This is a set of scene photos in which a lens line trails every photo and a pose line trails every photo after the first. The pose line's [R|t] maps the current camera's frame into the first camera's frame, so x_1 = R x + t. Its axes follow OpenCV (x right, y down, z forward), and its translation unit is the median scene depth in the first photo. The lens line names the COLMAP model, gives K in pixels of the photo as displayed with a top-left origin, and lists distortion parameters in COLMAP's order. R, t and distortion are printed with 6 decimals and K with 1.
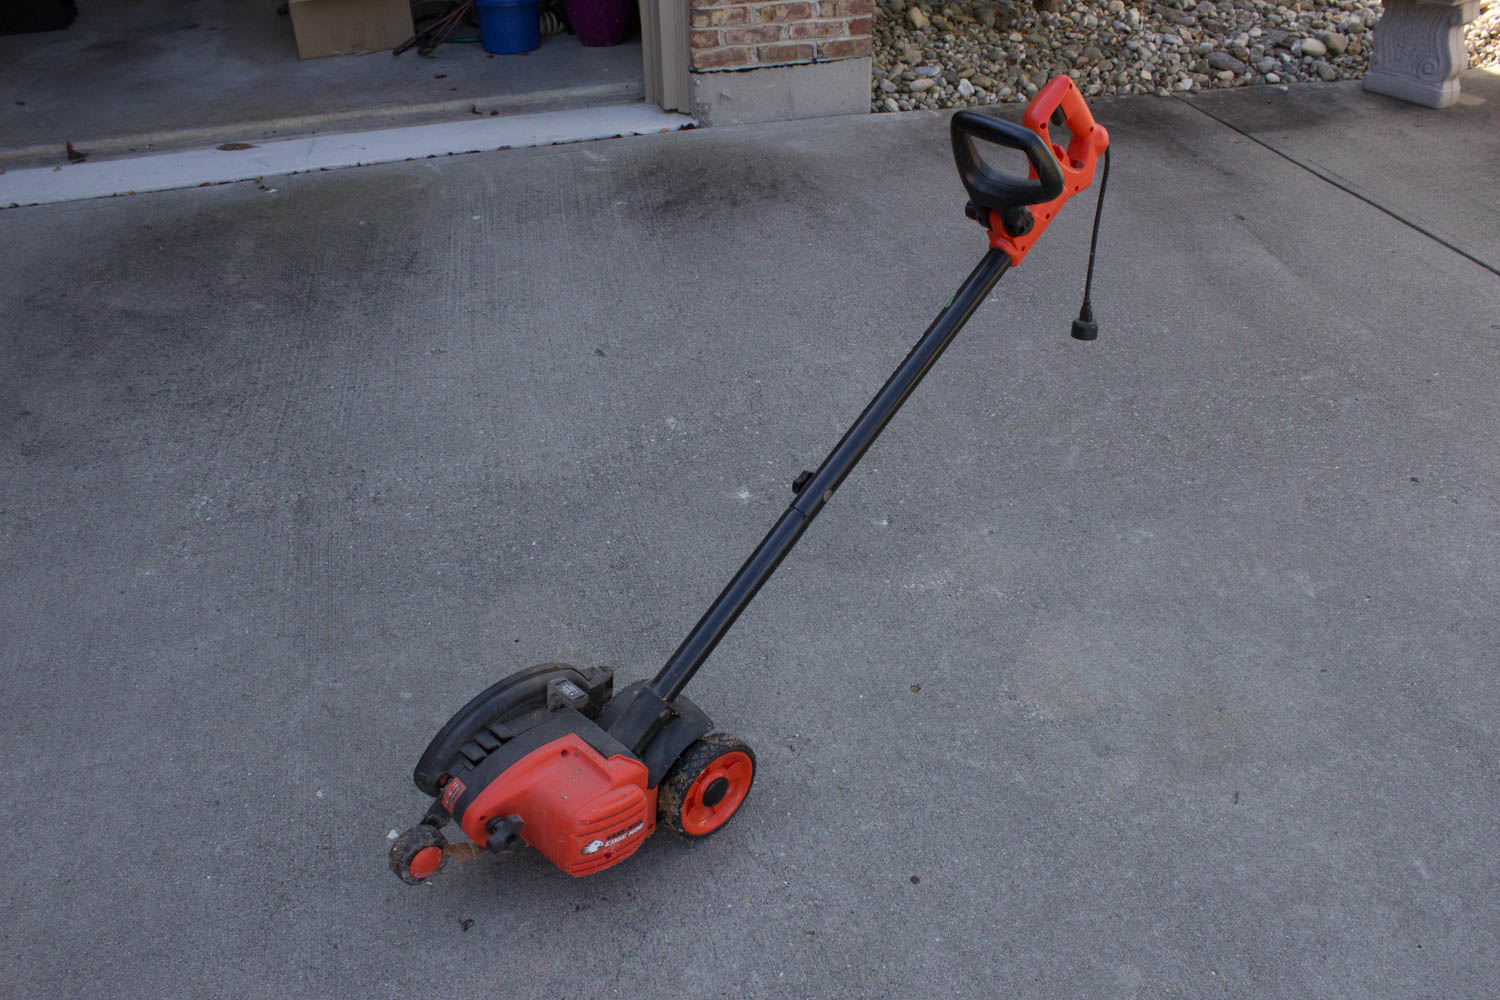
lens RADIAL K [[1234.5, 0, 780.0], [0, 1234.5, 502.6], [0, 0, 1]] dist [-0.132016, 0.003617]
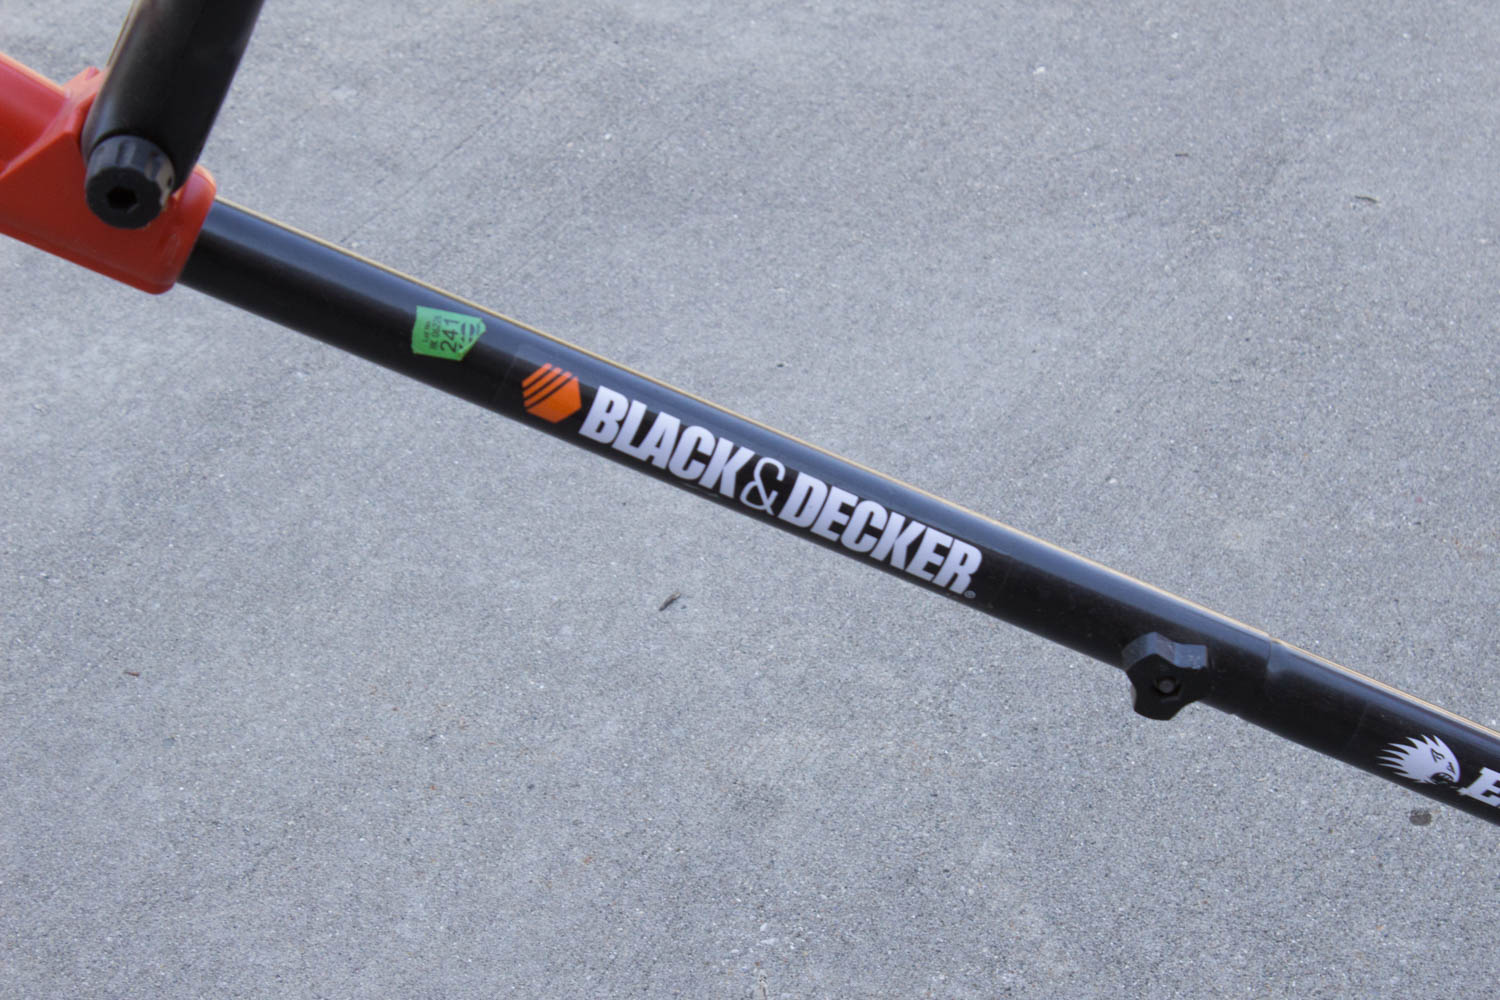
lens RADIAL K [[3555.6, 0, 750.0], [0, 3555.6, 500.0], [0, 0, 1]] dist [0.070885, 0.004325]
pose [[-0.690953, -0.341914, 0.636928, -0.492376], [0.486415, 0.431891, 0.759520, -0.813745], [-0.534775, 0.834604, -0.132104, 1.221662]]
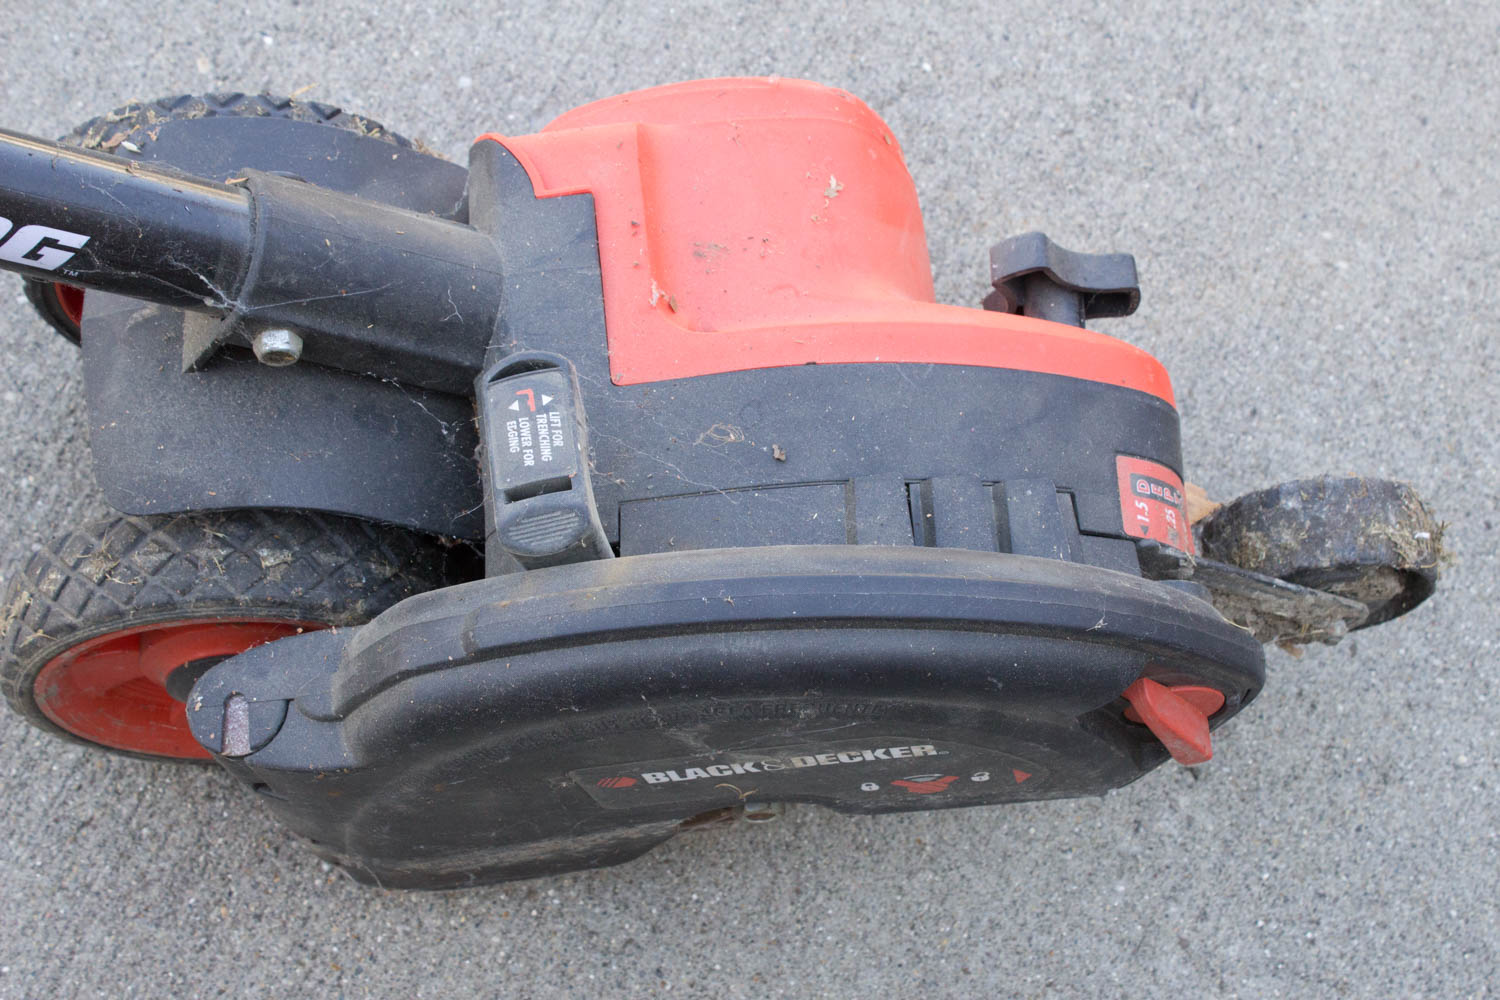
lens RADIAL K [[2455.3, 0, 768.0], [0, 2455.3, 523.8], [0, 0, 1]] dist [-0.023372, 0.073167]
pose [[-0.764808, -0.599881, 0.234971, -0.315334], [0.325958, -0.045704, 0.944279, -0.239292], [-0.555716, 0.798783, 0.230490, 0.901378]]
